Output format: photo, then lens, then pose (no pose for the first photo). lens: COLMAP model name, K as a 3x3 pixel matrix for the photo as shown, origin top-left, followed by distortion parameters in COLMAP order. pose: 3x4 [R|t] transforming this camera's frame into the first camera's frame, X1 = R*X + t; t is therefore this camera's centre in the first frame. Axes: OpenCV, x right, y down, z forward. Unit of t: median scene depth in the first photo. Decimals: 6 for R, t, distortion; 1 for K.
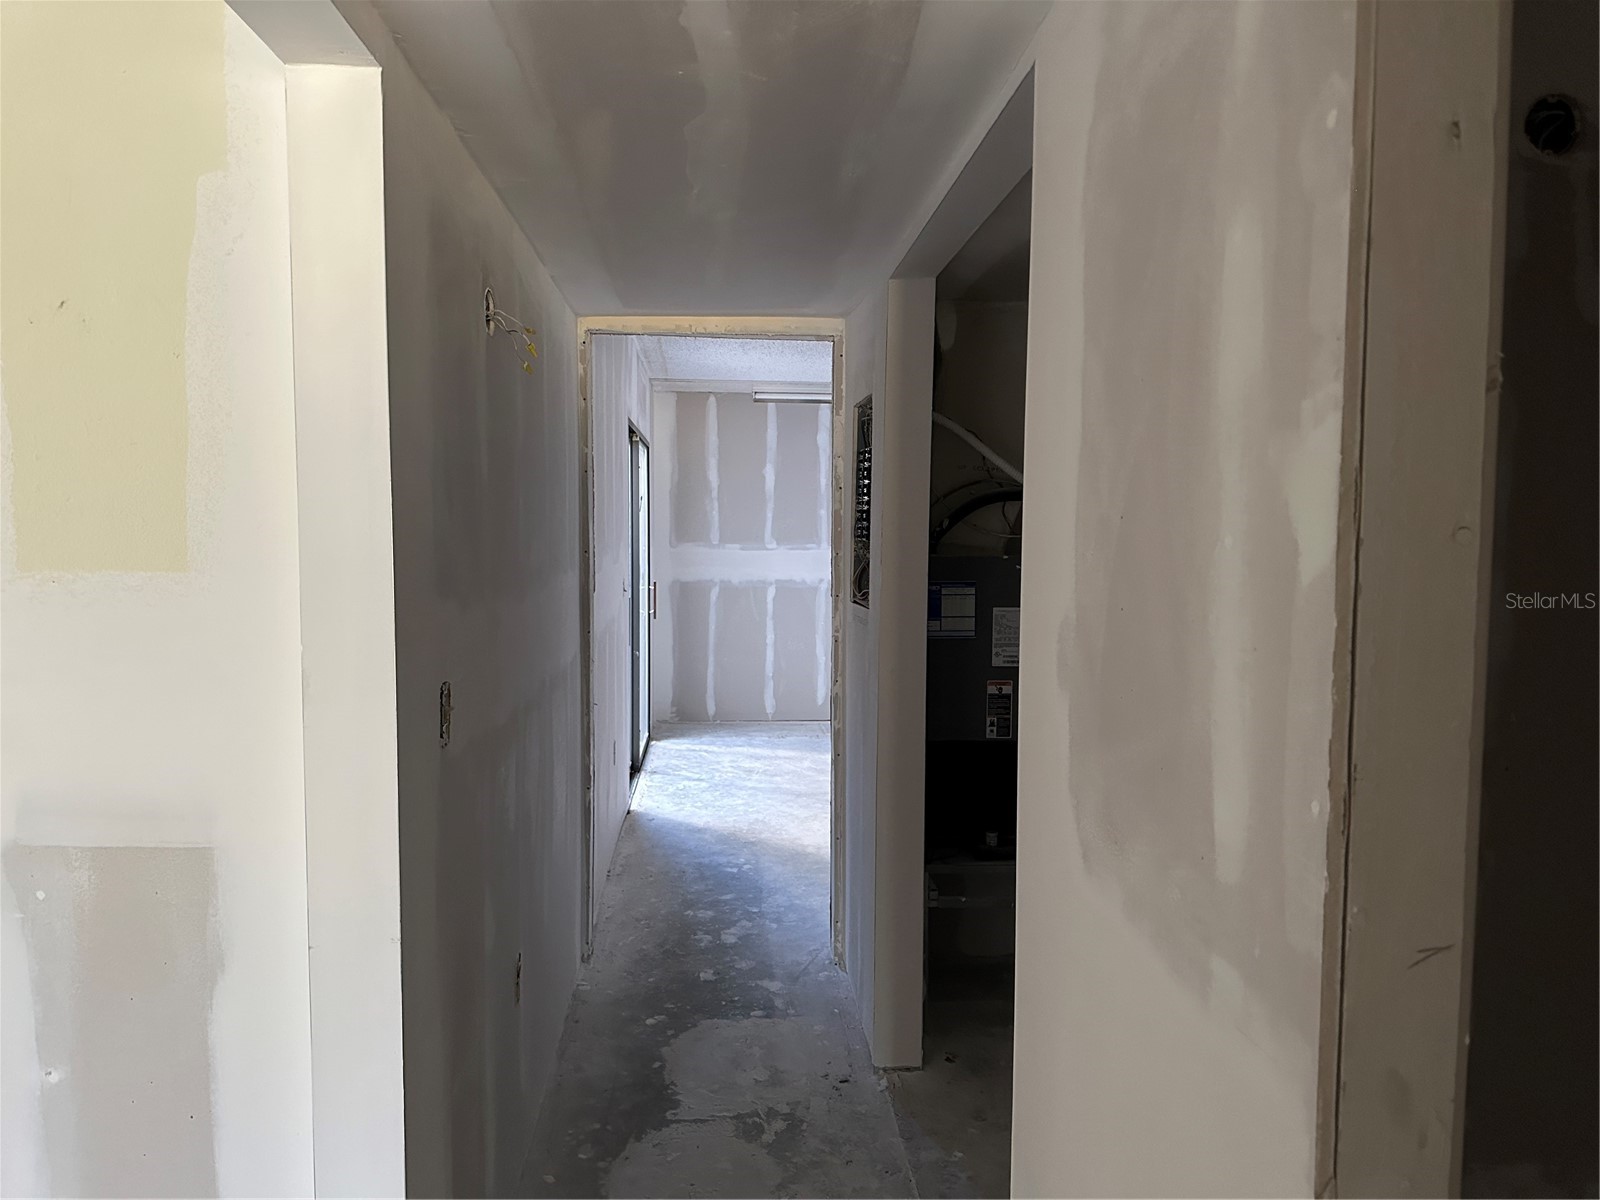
lens RADIAL K [[1113.6, 0, 798.7], [0, 1113.6, 593.8], [0, 0, 1]] dist [0.073711, -0.093167]
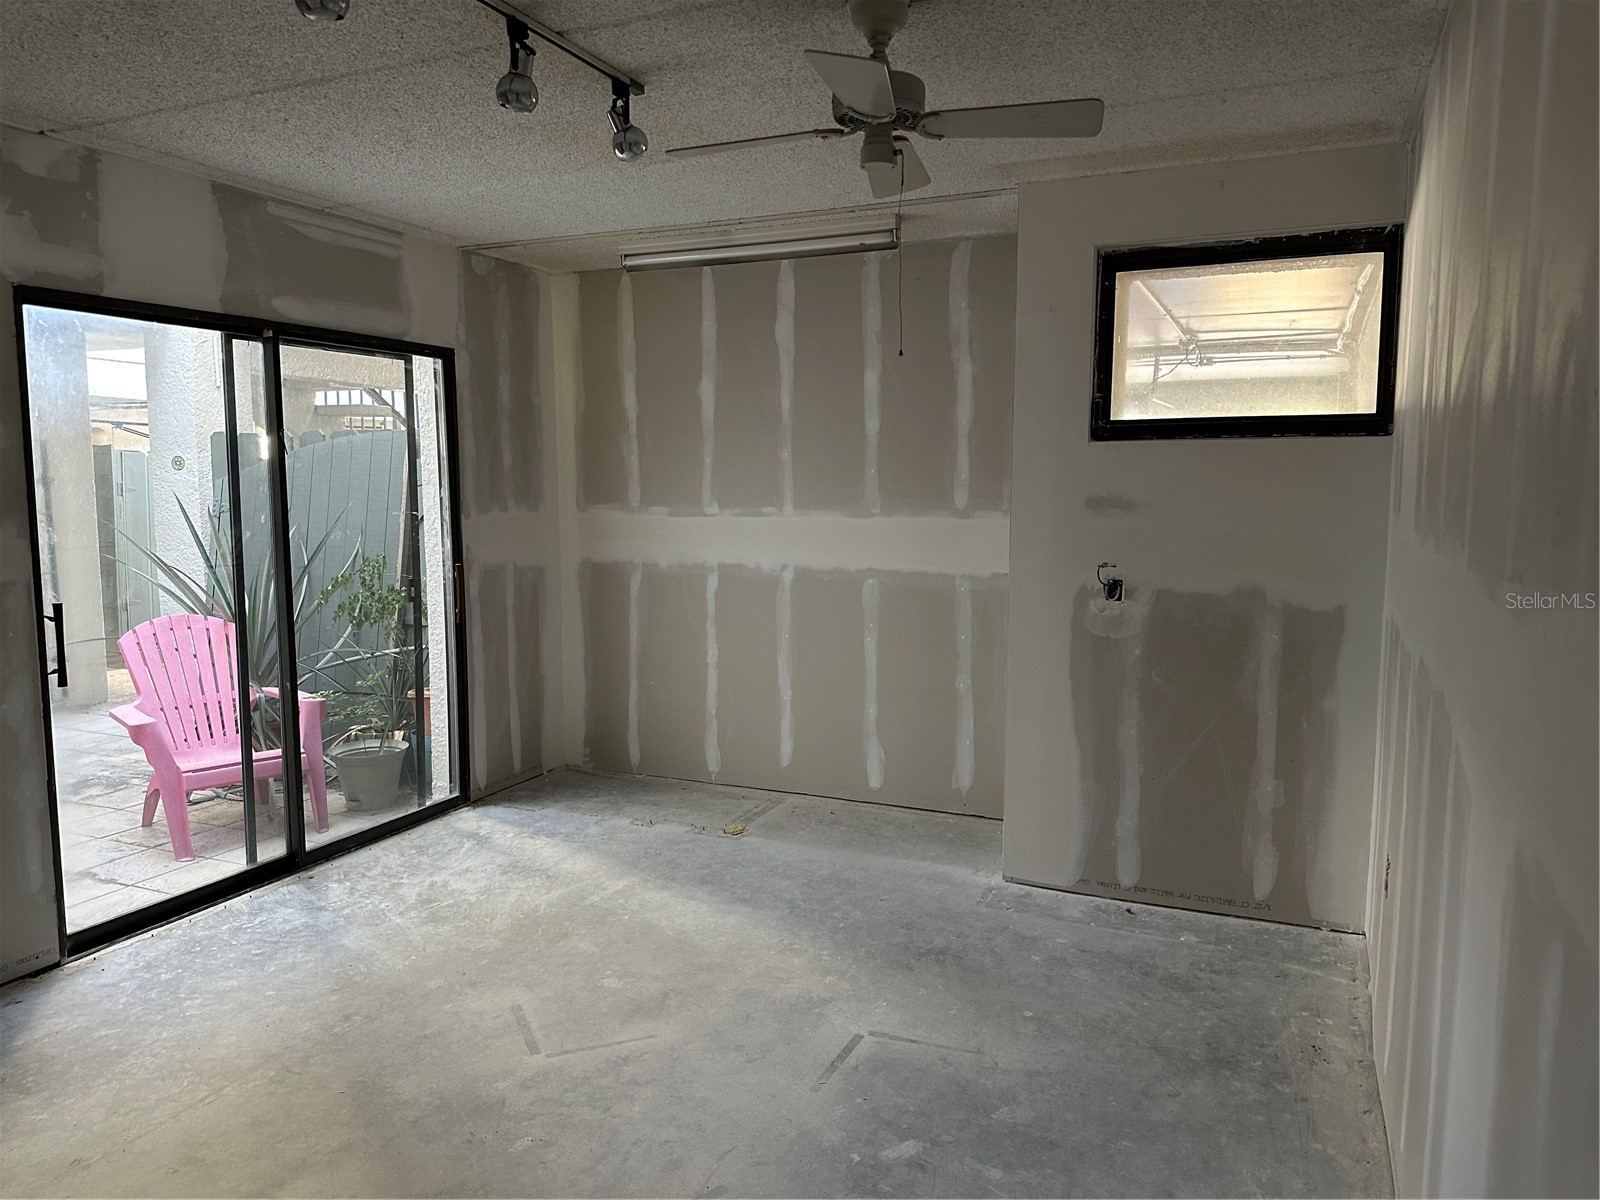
lens RADIAL K [[1113.6, 0, 799.8], [0, 1113.6, 608.3], [0, 0, 1]] dist [0.073711, -0.093167]
pose [[0.879031, 0.046323, -0.474509, 0.323461], [-0.020585, 0.998028, 0.059297, -0.026098], [0.476320, -0.042356, 0.878251, 0.472268]]
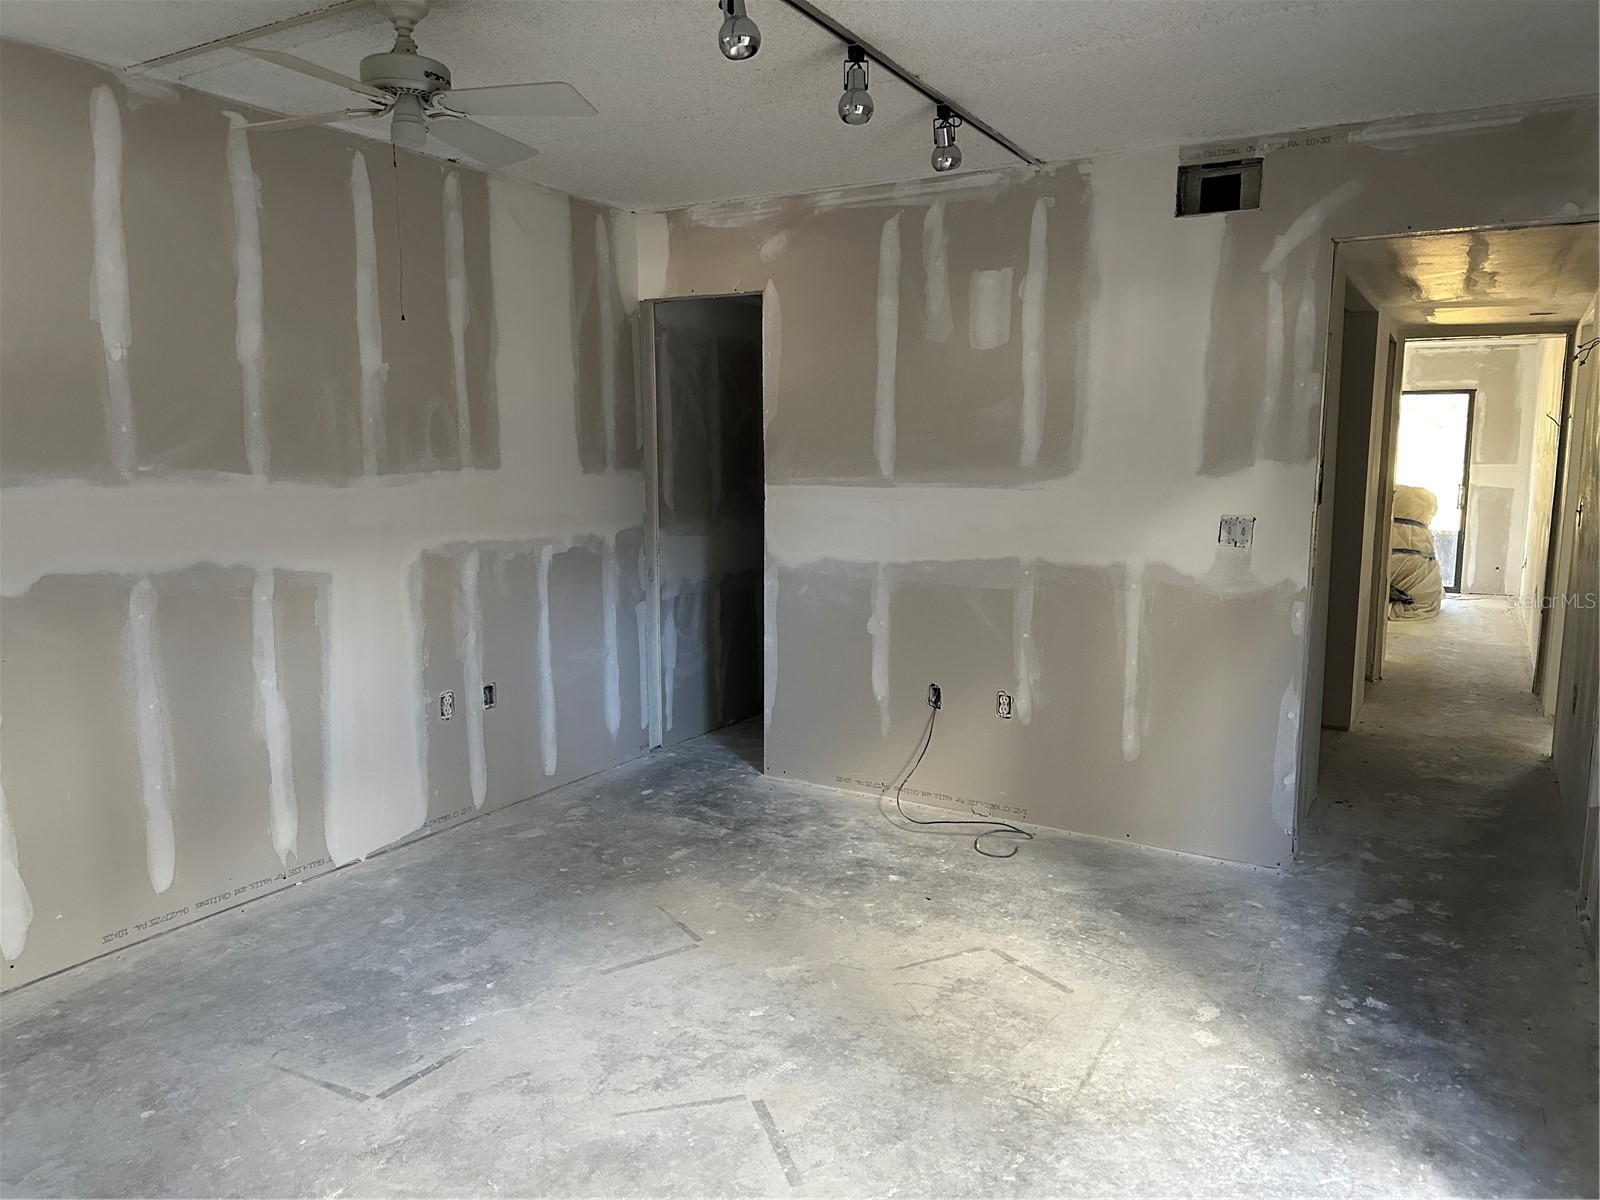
lens RADIAL K [[1113.6, 0, 797.7], [0, 1113.6, 601.0], [0, 0, 1]] dist [0.073711, -0.093167]
pose [[-0.814565, -0.085323, 0.573763, -0.079632], [0.027320, 0.982382, 0.184874, -0.052657], [-0.579429, 0.166267, -0.797883, 0.947972]]
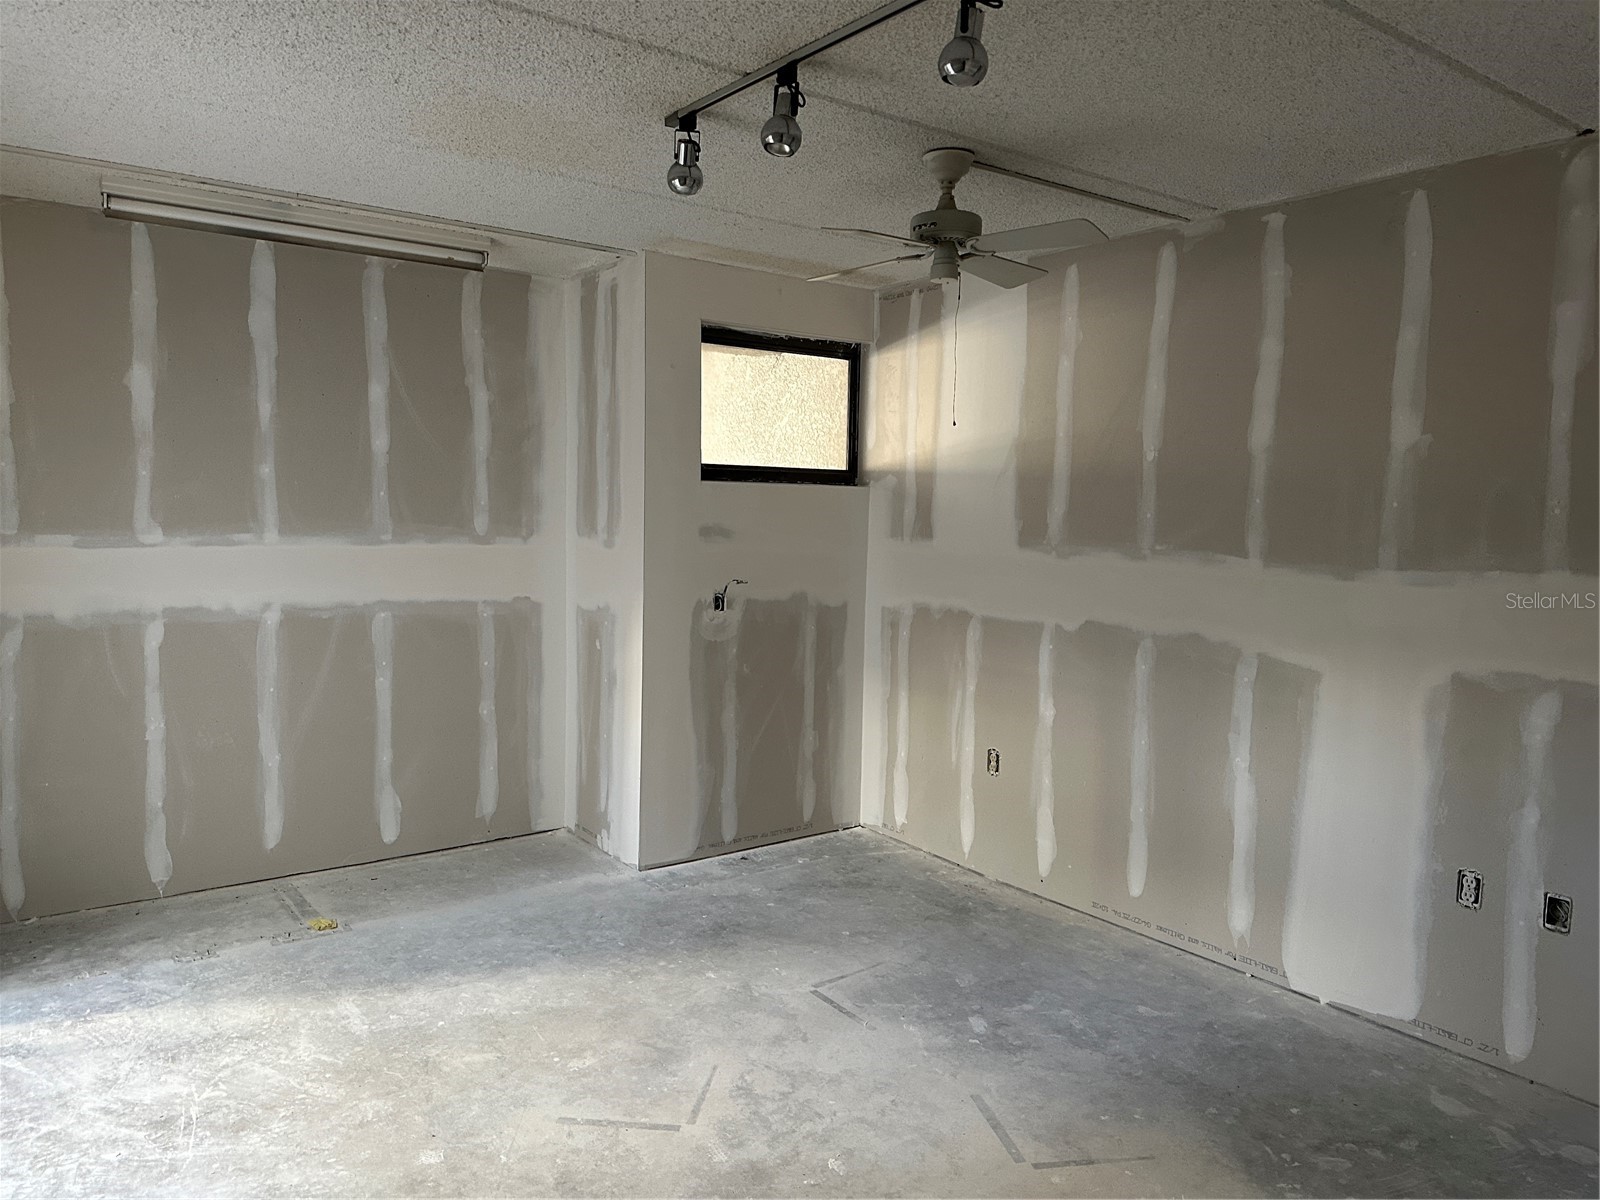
lens RADIAL K [[1113.6, 0, 788.7], [0, 1113.6, 606.6], [0, 0, 1]] dist [0.073711, -0.093167]
pose [[0.849921, -0.036761, 0.525626, -0.048084], [0.017073, 0.998961, 0.042258, -0.029748], [-0.526633, -0.026942, 0.849666, 0.445110]]
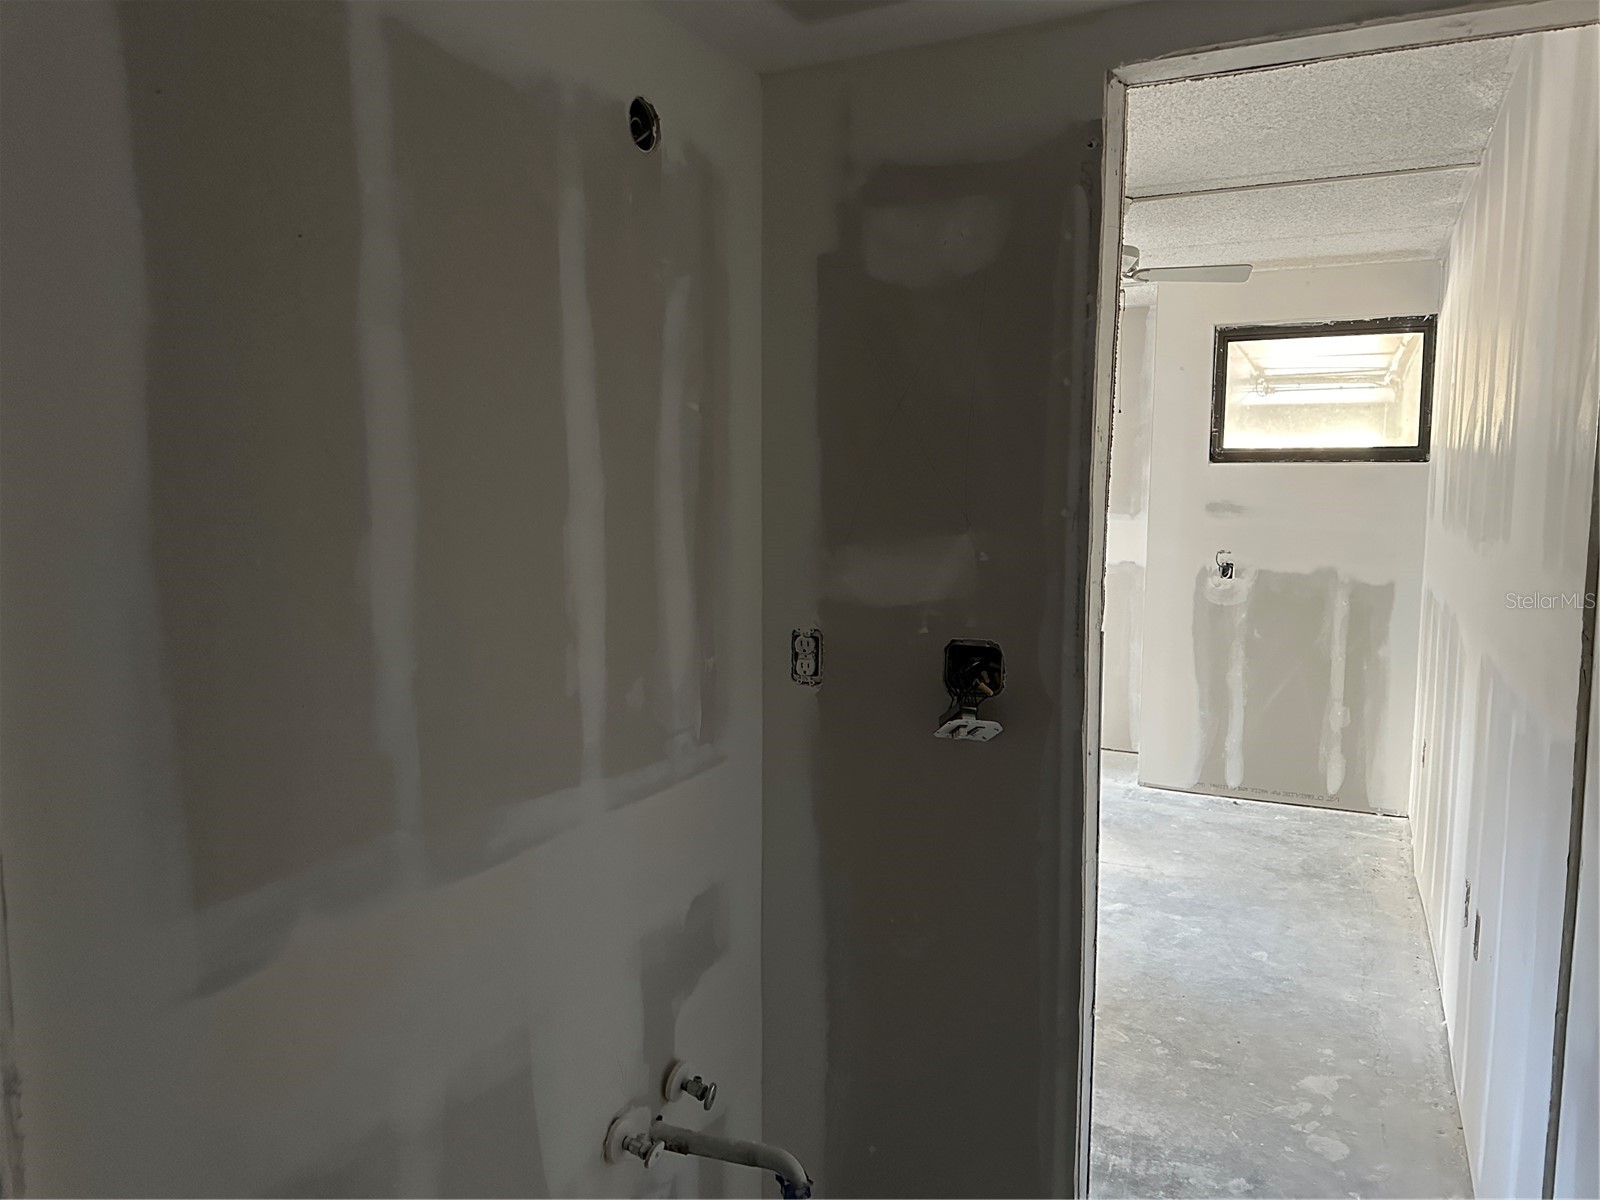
lens RADIAL K [[1113.6, 0, 811.8], [0, 1113.6, 603.4], [0, 0, 1]] dist [0.073711, -0.093167]
pose [[0.868588, 0.047935, -0.493211, 0.329647], [-0.029552, 0.998550, 0.045004, -0.012090], [0.494653, -0.024515, 0.868745, 0.265164]]
